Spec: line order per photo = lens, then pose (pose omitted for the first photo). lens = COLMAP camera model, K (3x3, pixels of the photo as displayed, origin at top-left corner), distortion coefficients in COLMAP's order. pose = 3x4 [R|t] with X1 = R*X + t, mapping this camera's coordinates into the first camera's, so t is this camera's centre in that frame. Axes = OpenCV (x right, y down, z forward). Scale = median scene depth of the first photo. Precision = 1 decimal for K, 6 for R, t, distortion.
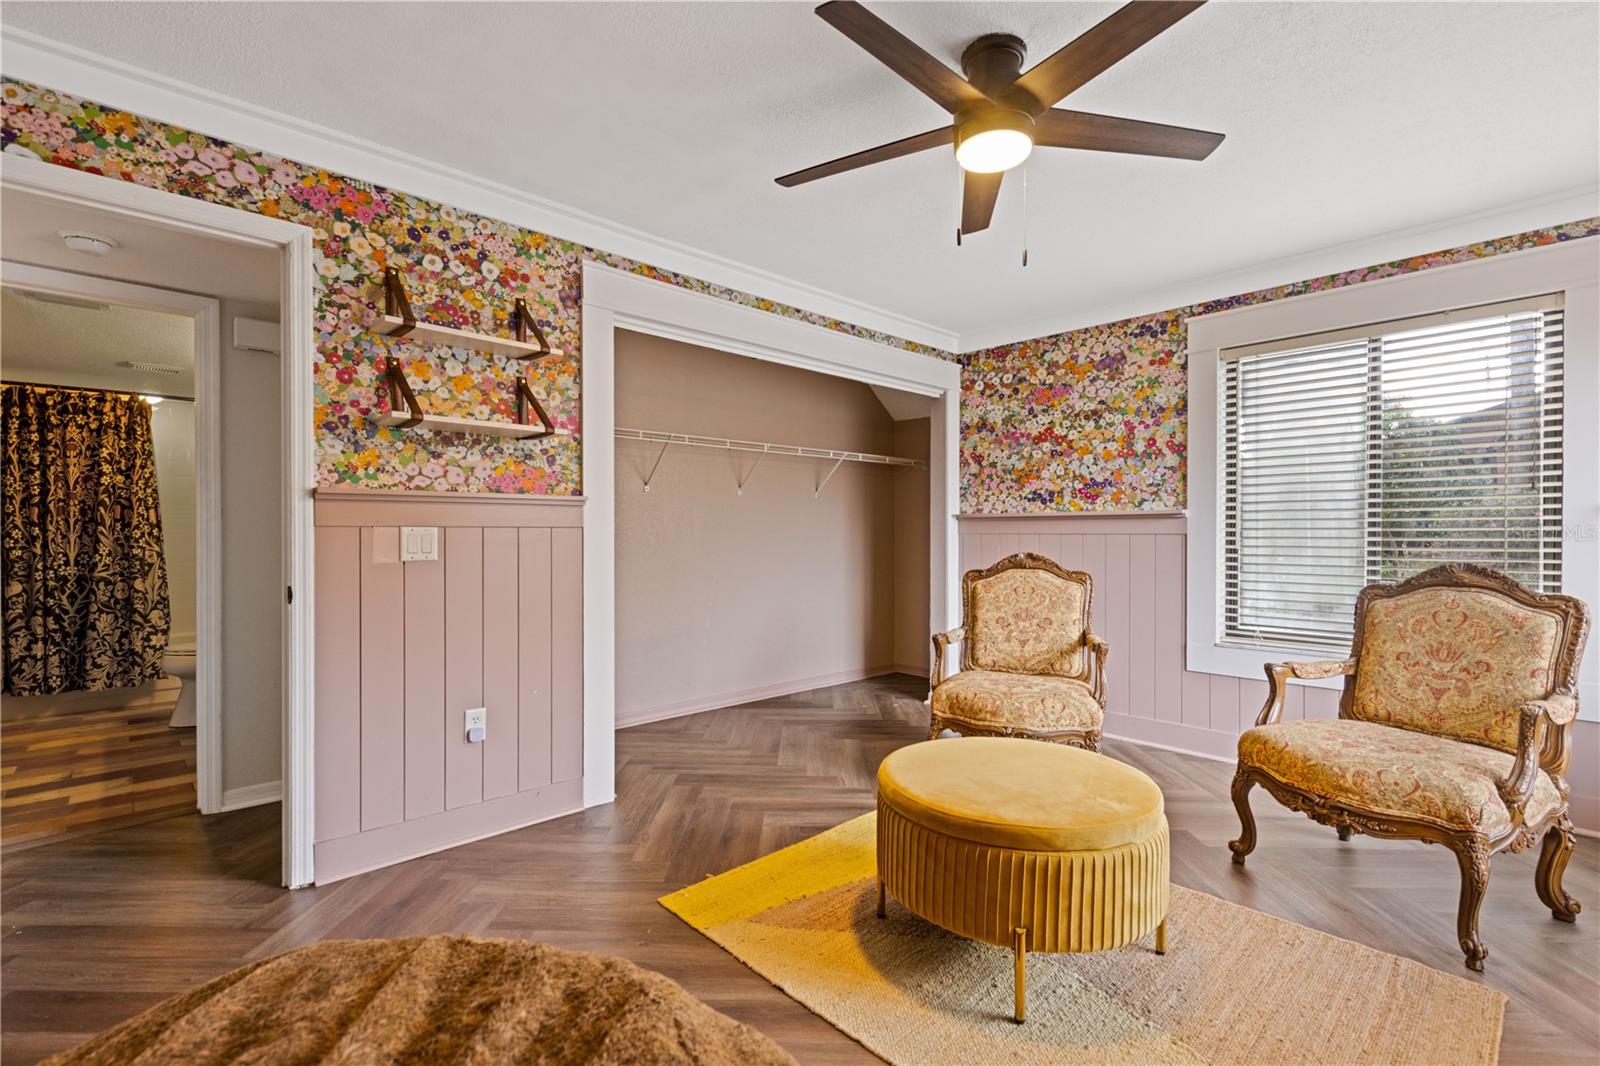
lens RADIAL K [[716.2, 0, 794.9], [0, 716.2, 526.2], [0, 0, 1]] dist [0.002526, -0.000800]
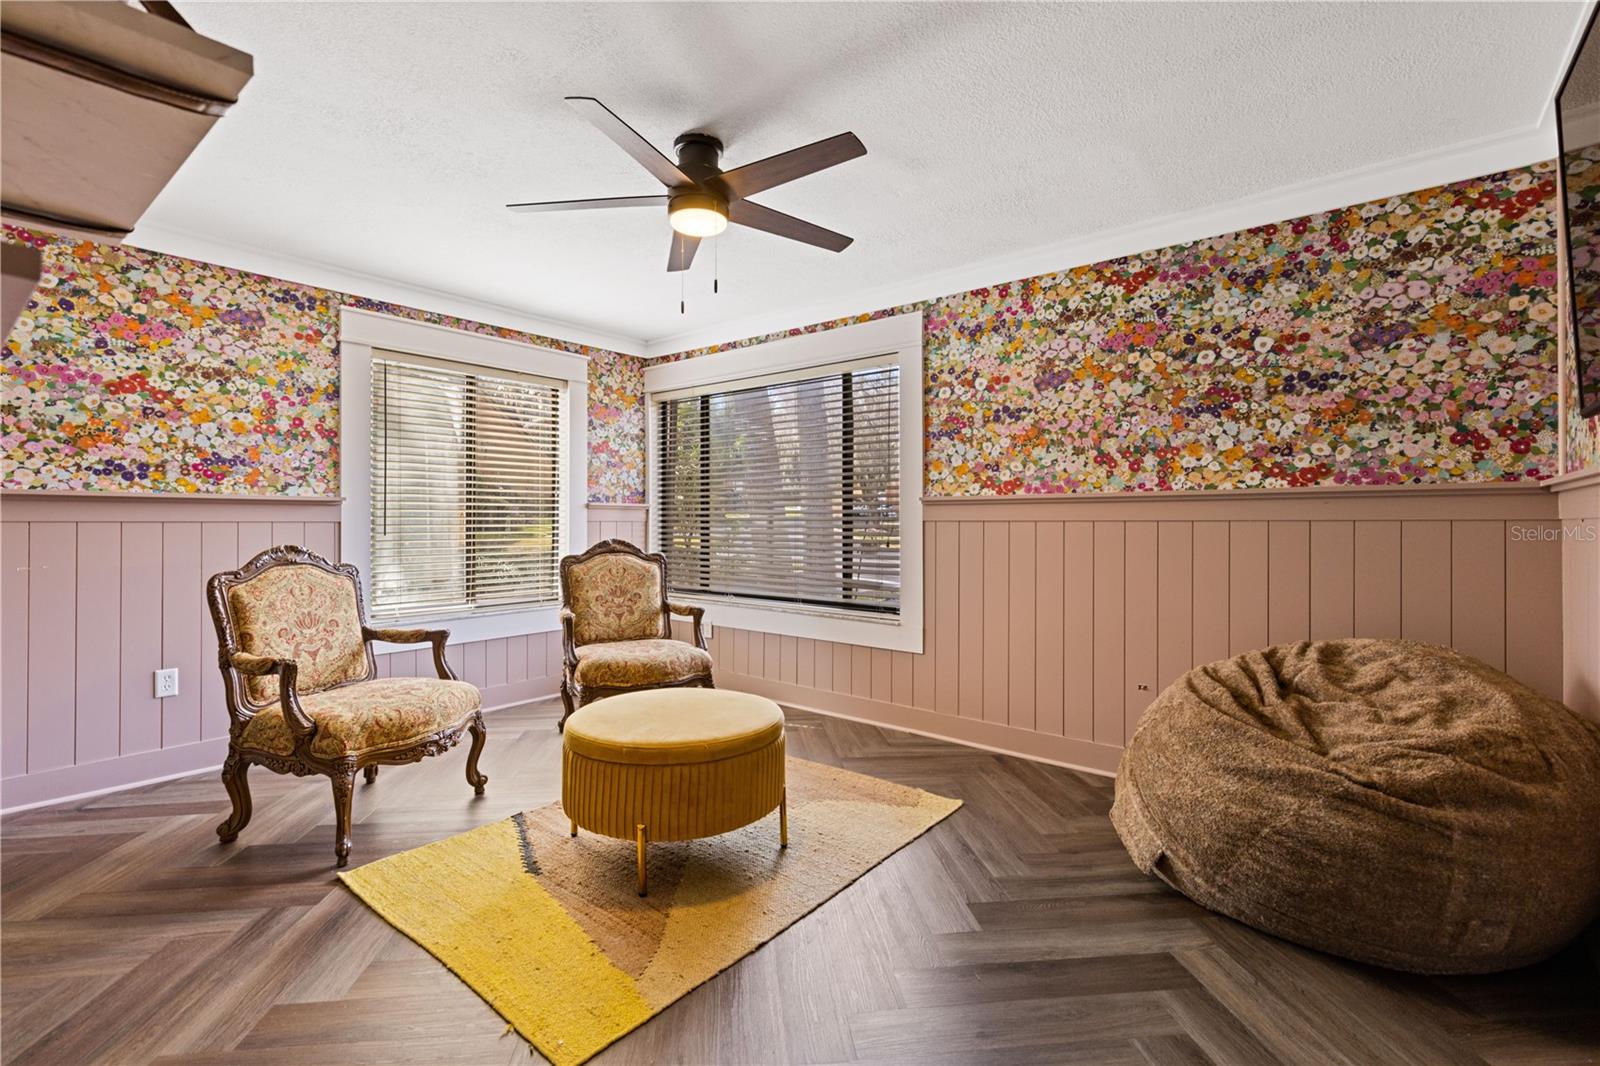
lens RADIAL K [[716.2, 0, 794.9], [0, 716.2, 526.2], [0, 0, 1]] dist [0.002526, -0.000800]
pose [[-0.126166, -0.009842, 0.991960, -0.481486], [-0.014916, 0.999857, 0.008023, -0.000268], [-0.991897, -0.013784, -0.126294, 0.460088]]
